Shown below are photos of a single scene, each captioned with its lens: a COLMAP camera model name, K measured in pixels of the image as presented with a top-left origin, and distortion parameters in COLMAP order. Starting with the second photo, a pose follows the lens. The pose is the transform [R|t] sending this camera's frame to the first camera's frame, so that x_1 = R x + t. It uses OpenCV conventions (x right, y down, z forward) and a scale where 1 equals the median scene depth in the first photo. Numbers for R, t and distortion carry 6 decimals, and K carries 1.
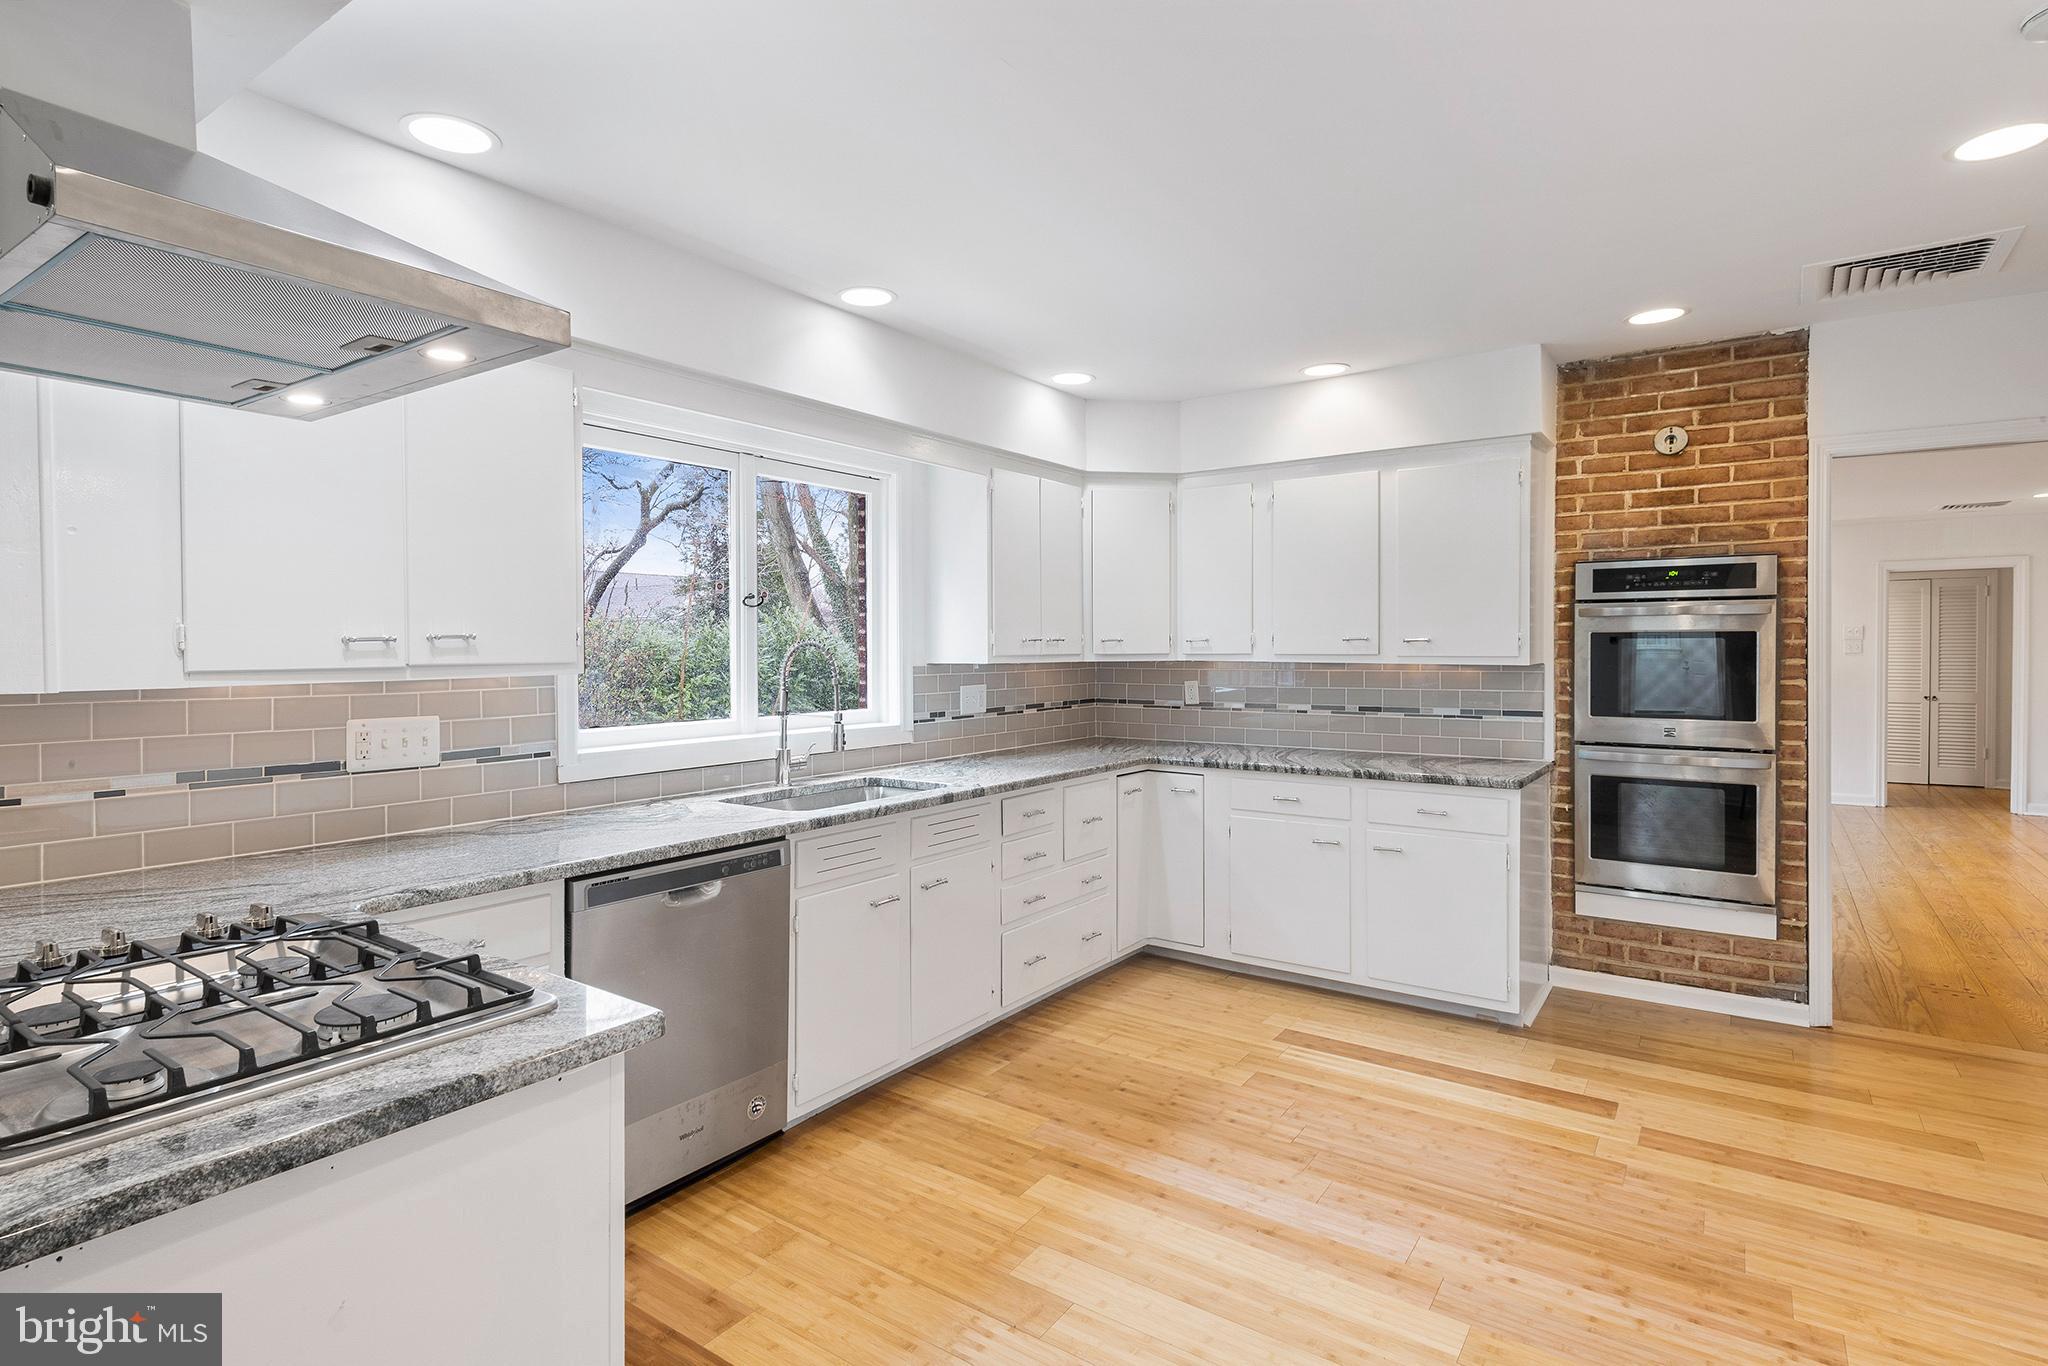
lens RADIAL K [[1013.3, 0, 1010.8], [0, 1013.3, 656.5], [0, 0, 1]] dist [0.016804, -0.005542]
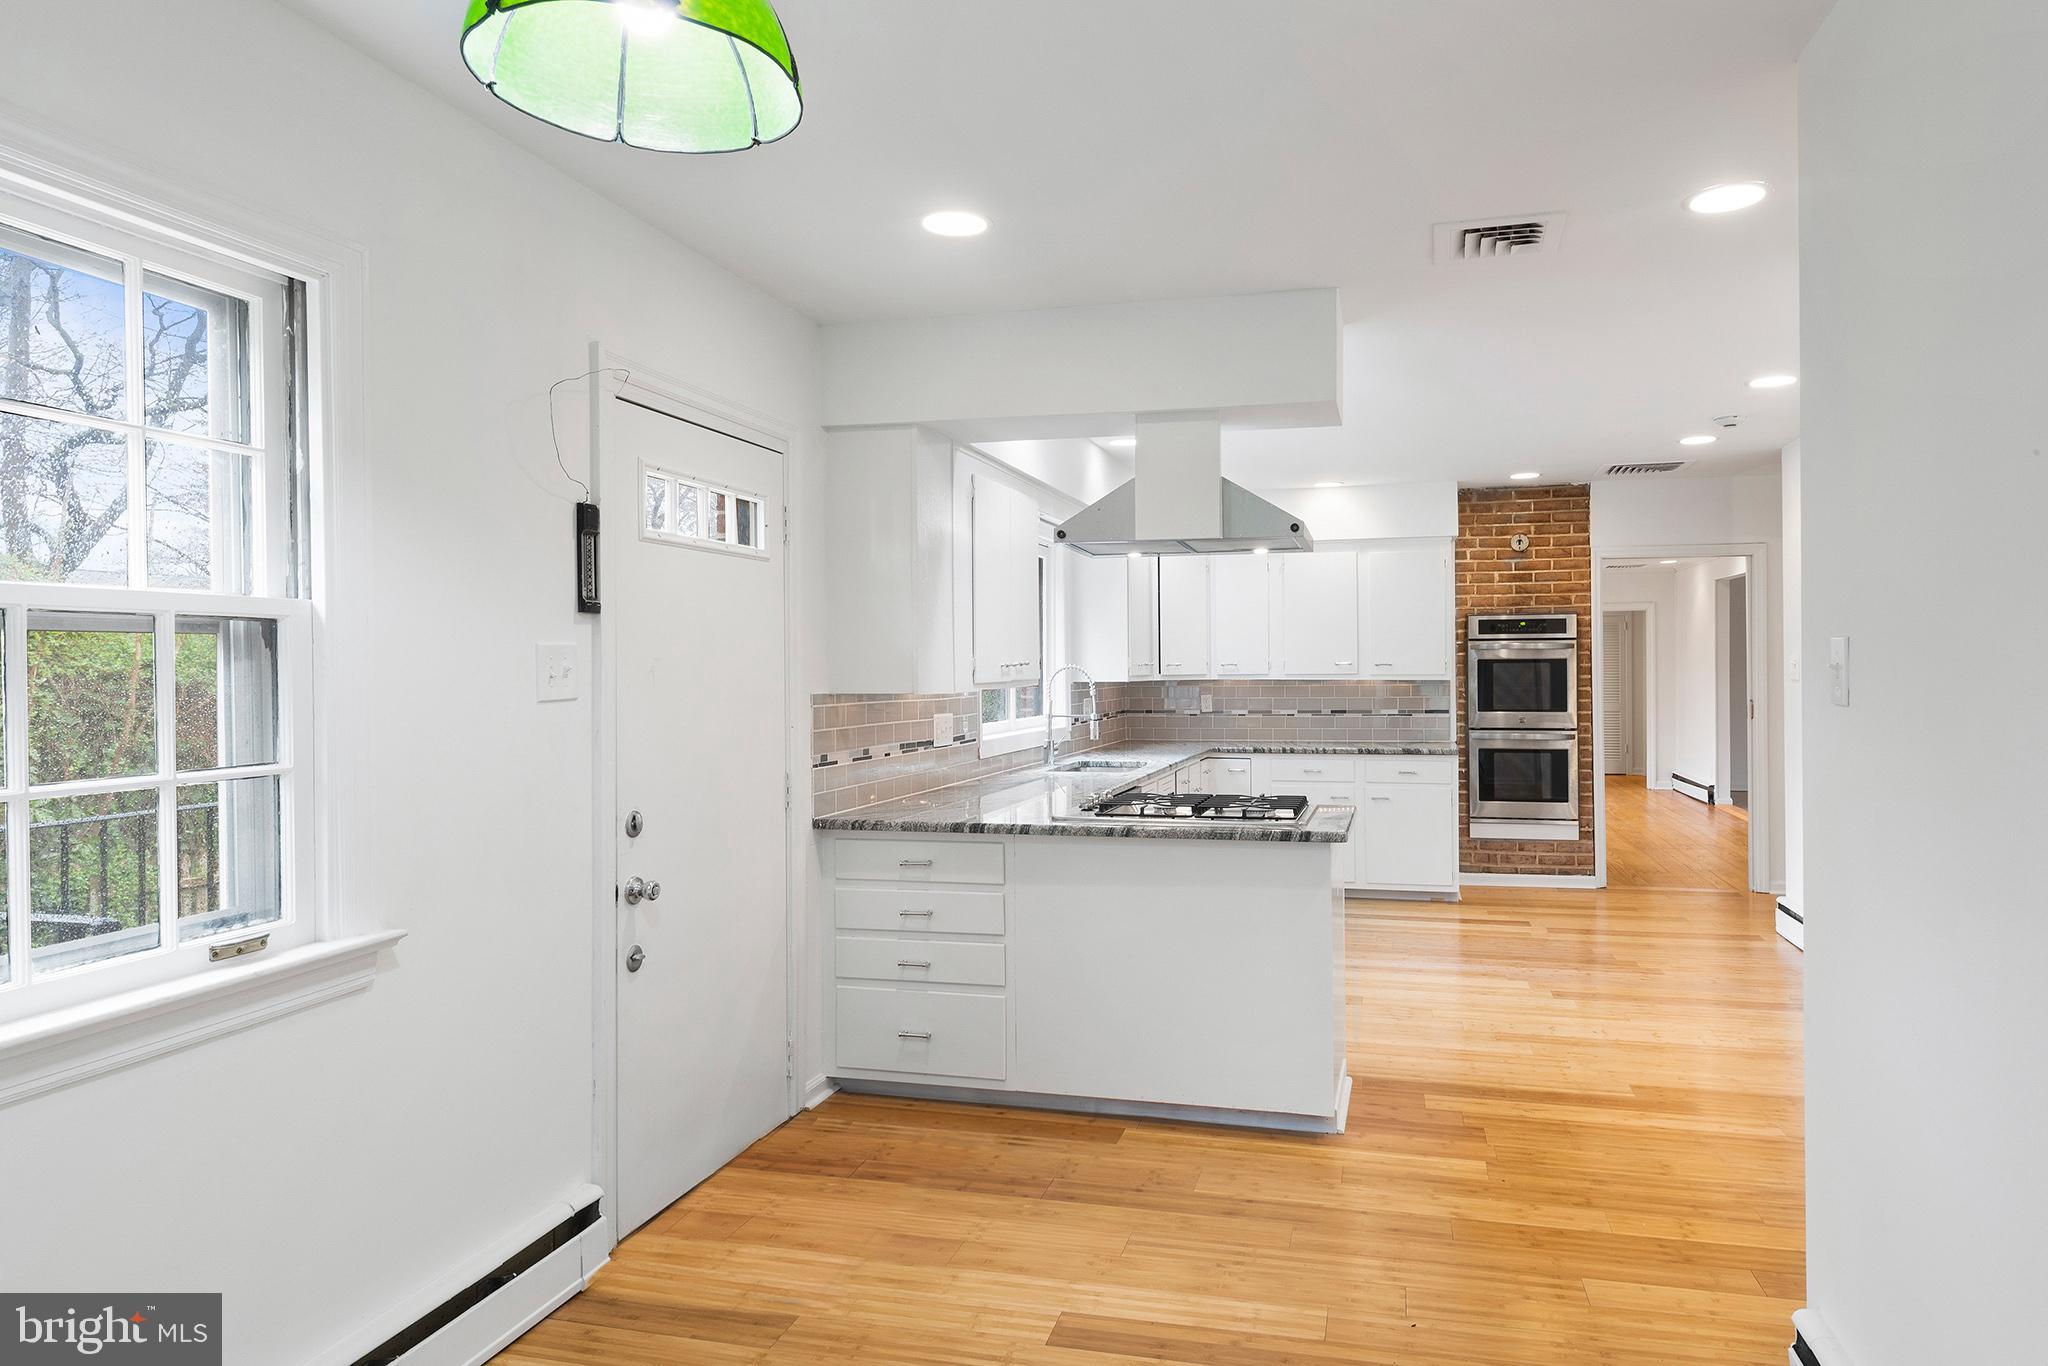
lens RADIAL K [[1262.4, 0, 1041.4], [0, 1262.4, 666.0], [0, 0, 1]] dist [0.007106, -0.000095]
pose [[0.935492, -0.002435, 0.353340, -0.798872], [0.007597, 0.999884, -0.013223, 0.007945], [-0.353267, 0.015055, 0.935401, -0.632661]]
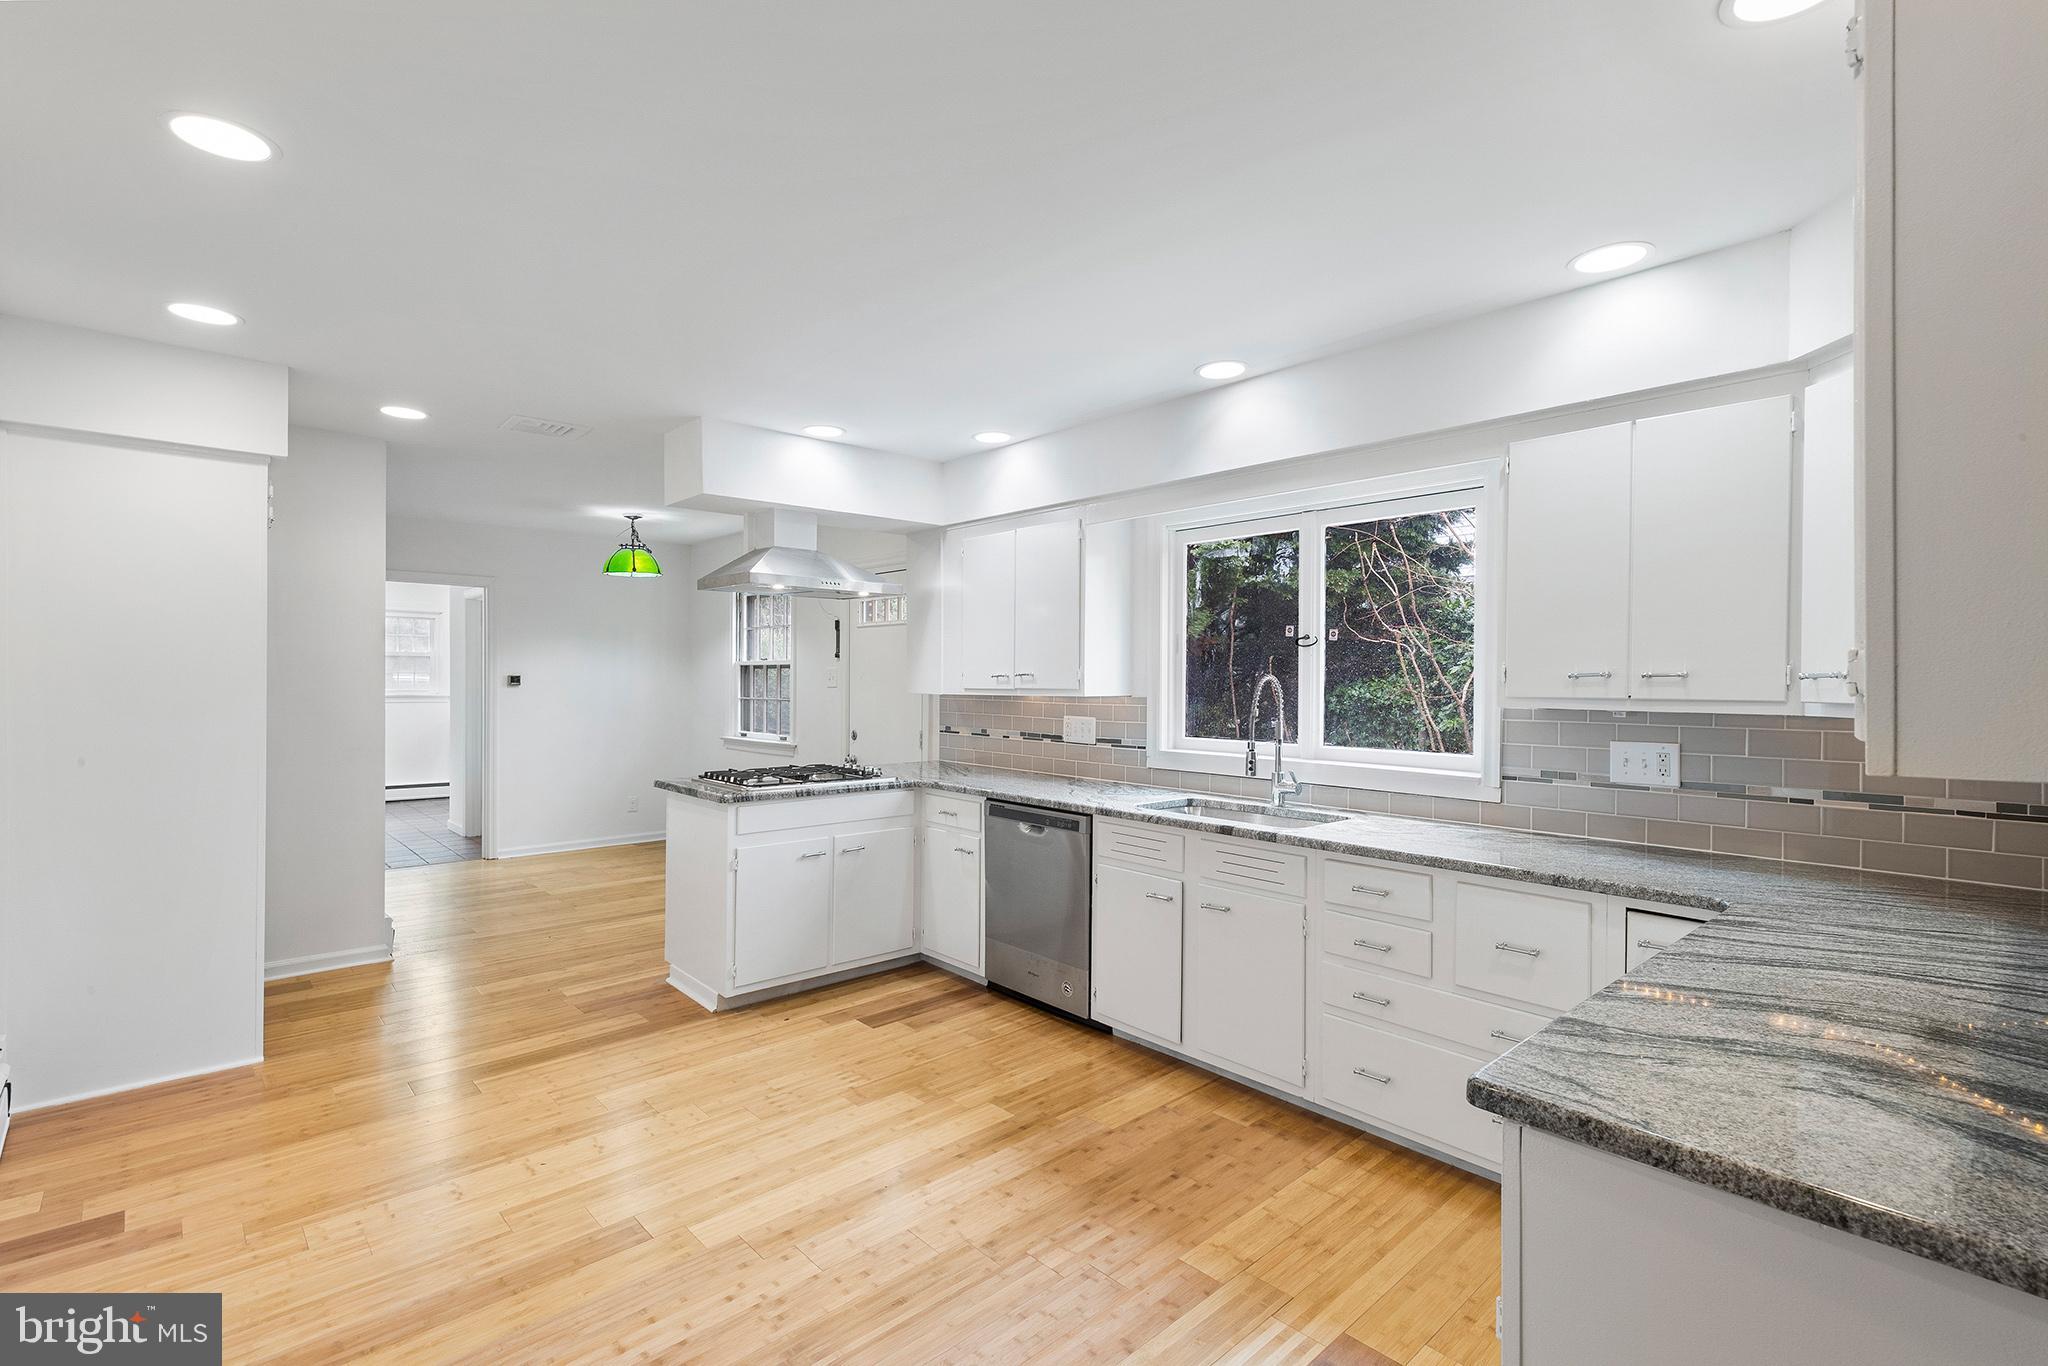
lens RADIAL K [[930.0, 0, 1010.8], [0, 930.0, 680.0], [0, 0, 1]] dist [0.011803, -0.001936]
pose [[-0.204921, 0.003656, -0.978772, 0.784453], [-0.015790, 0.999851, 0.007041, -0.013271], [0.978651, 0.016898, -0.204833, 0.846733]]
